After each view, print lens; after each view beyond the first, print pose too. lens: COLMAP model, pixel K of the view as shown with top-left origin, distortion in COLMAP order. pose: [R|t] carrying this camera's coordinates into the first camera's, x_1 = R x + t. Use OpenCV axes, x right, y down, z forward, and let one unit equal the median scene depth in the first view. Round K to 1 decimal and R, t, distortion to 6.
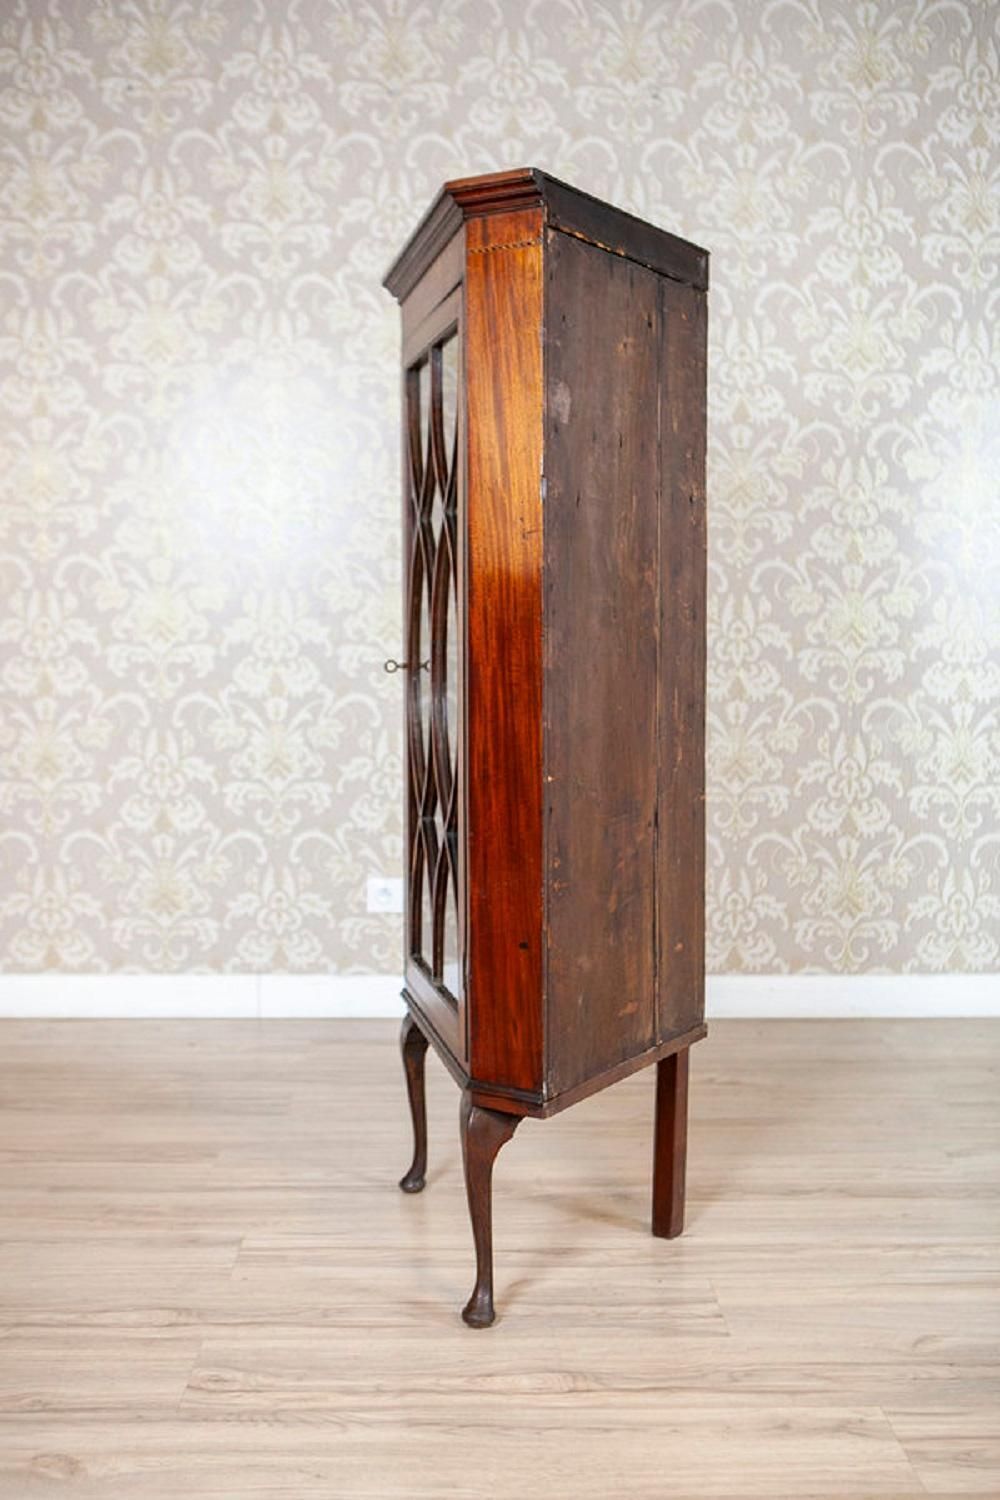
lens RADIAL K [[1985.7, 0, 513.6], [0, 1985.7, 726.1], [0, 0, 1]] dist [0.012290, 0.000000]
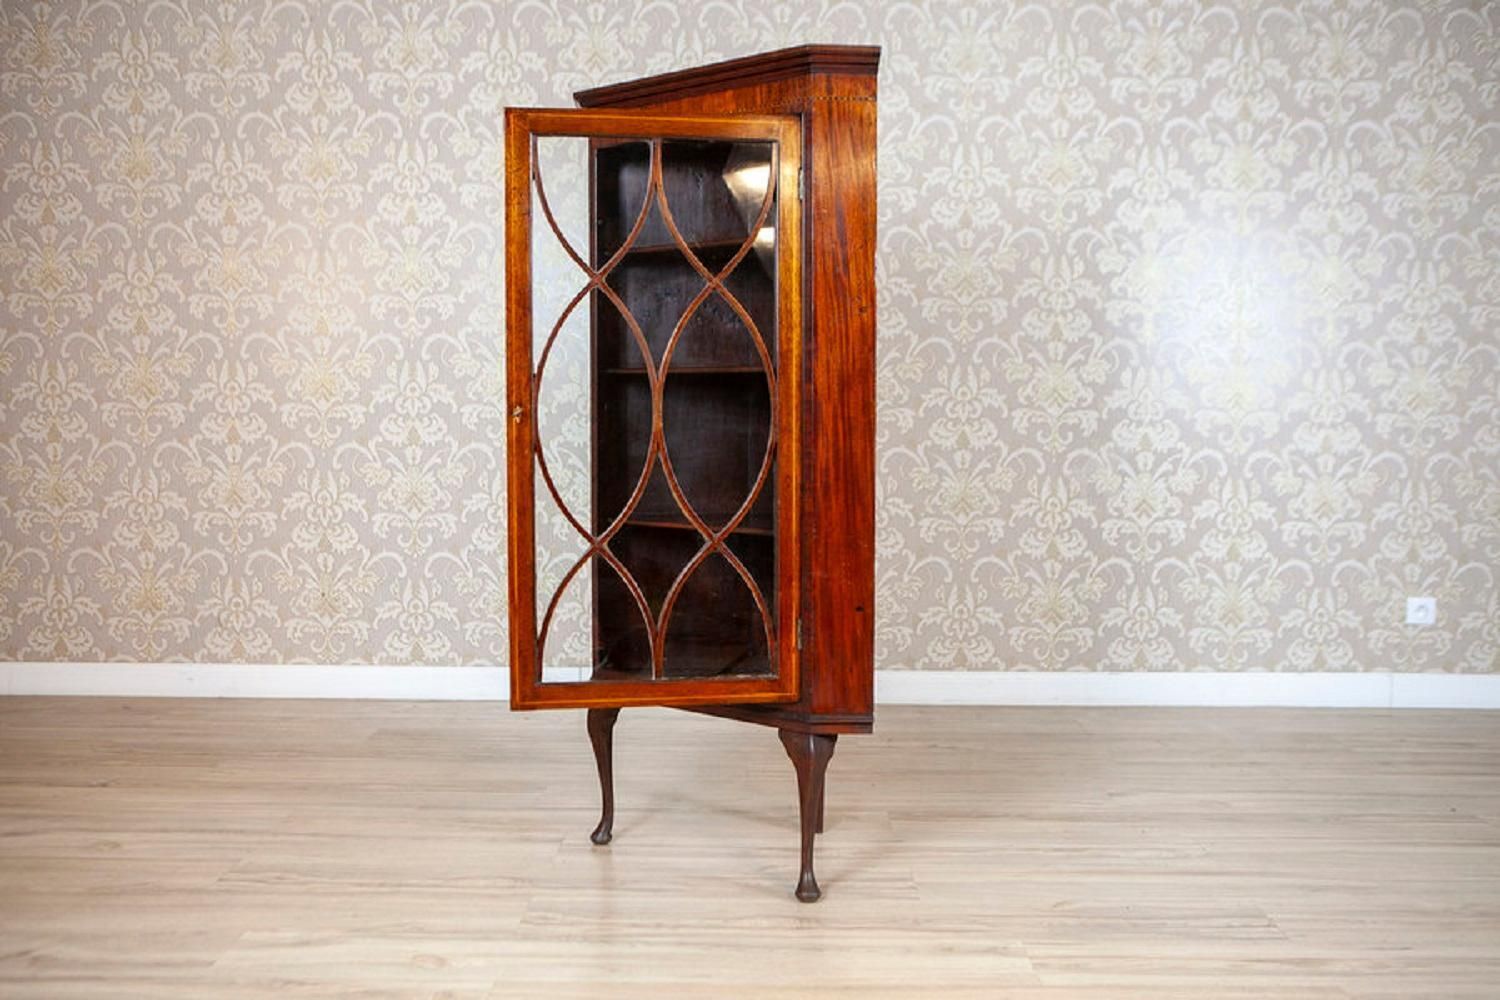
lens RADIAL K [[1896.3, 0, 757.6], [0, 1896.3, 499.2], [0, 0, 1]] dist [0.006942, 0.000000]
pose [[0.999118, 0.002419, -0.041923, 0.034201], [-0.002931, 0.999922, -0.012141, 0.033105], [0.041891, 0.012253, 0.999047, -0.197284]]
